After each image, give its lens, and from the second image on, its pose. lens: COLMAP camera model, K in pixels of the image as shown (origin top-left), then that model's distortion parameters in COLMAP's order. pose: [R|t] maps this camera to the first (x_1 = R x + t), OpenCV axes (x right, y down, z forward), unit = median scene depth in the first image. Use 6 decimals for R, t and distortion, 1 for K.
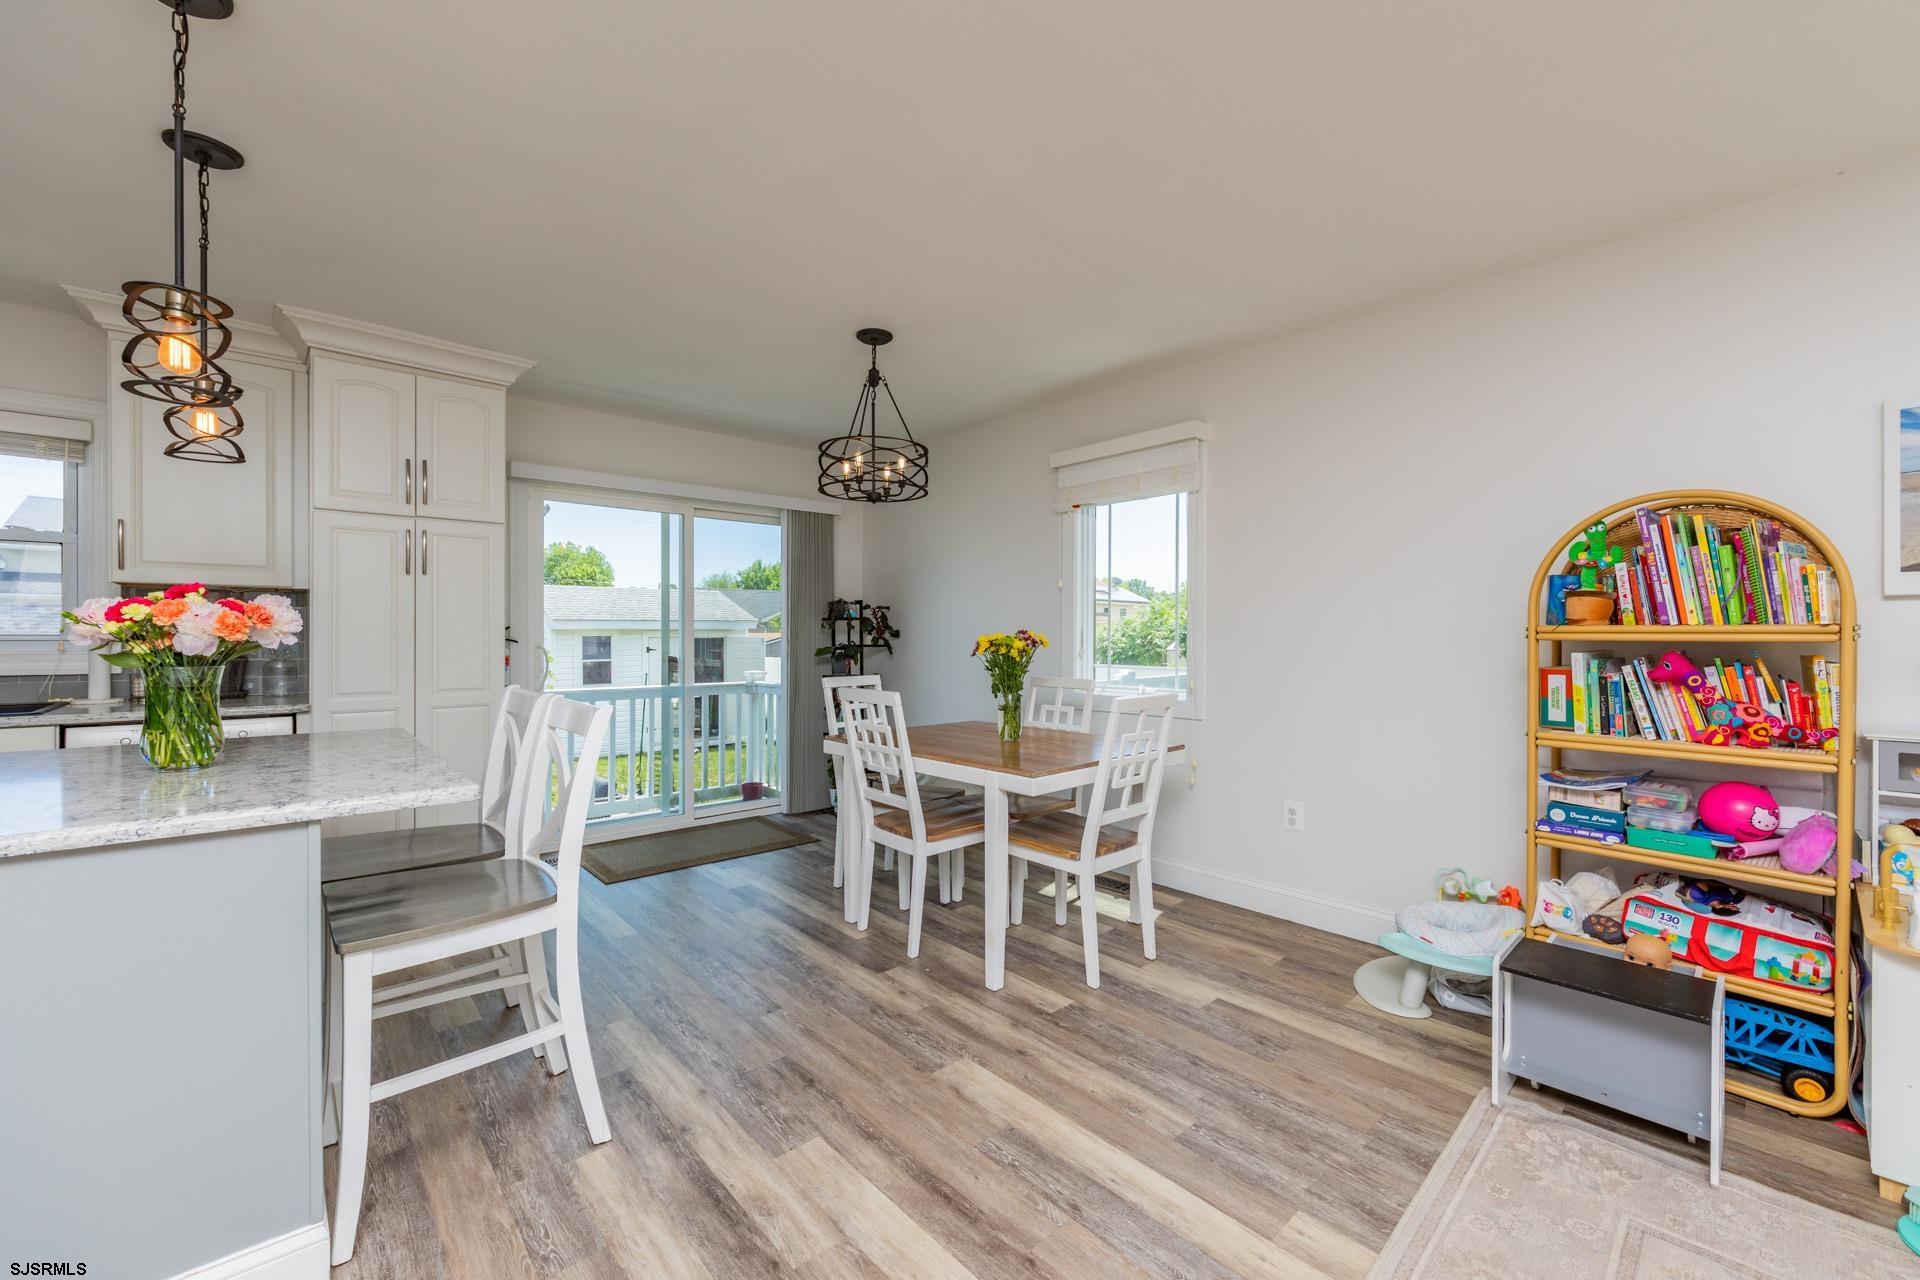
lens RADIAL K [[755.0, 0, 954.1], [0, 755.0, 642.0], [0, 0, 1]] dist [0.000223, 0.000074]
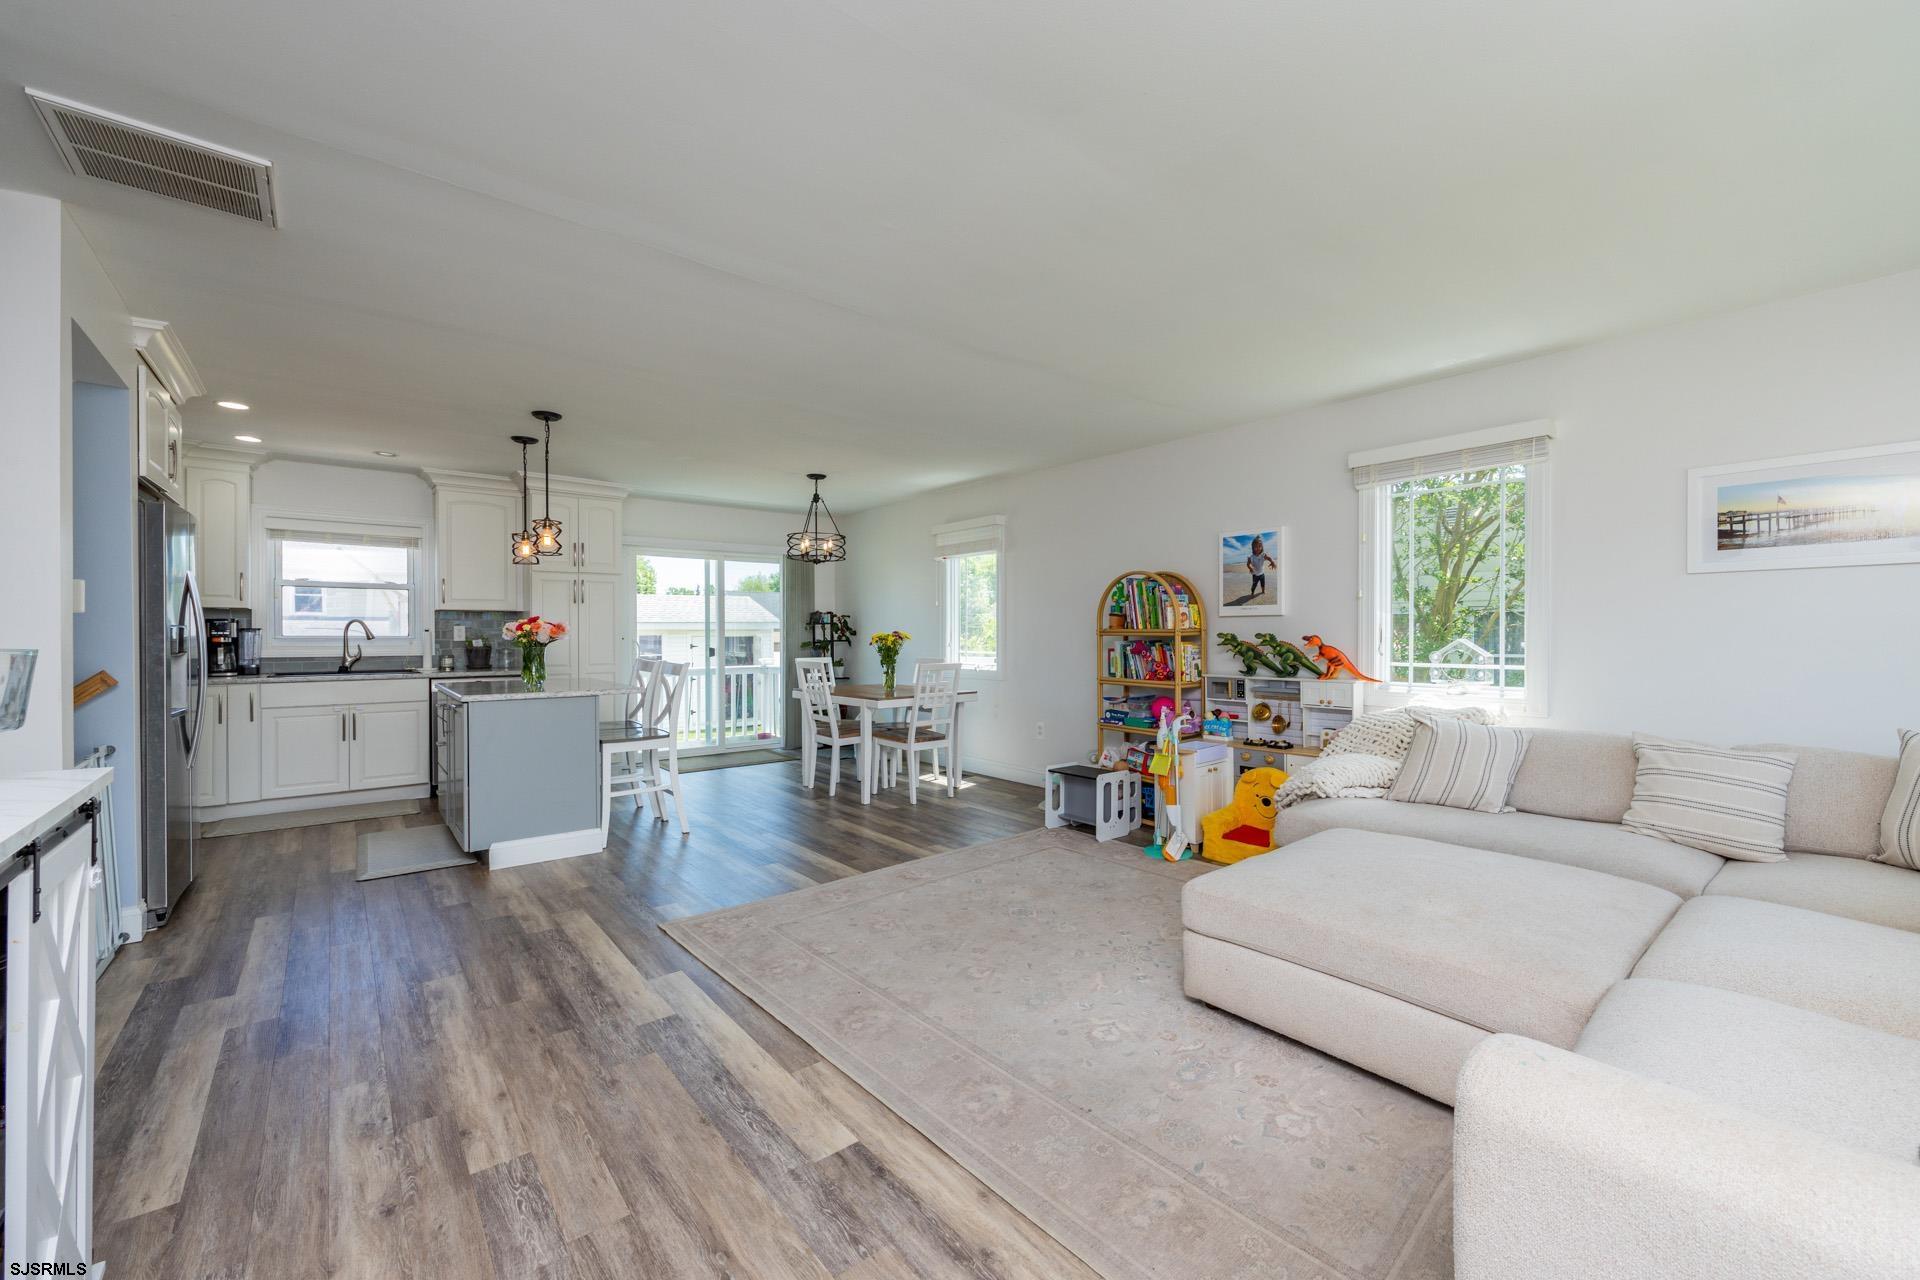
lens RADIAL K [[774.1, 0, 972.9], [0, 774.1, 635.6], [0, 0, 1]] dist [-0.001737, -0.000035]
pose [[0.999404, -0.003532, -0.034348, 0.343726], [0.003365, 0.999982, -0.004921, 0.005420], [0.034365, 0.004803, 0.999398, -0.903420]]
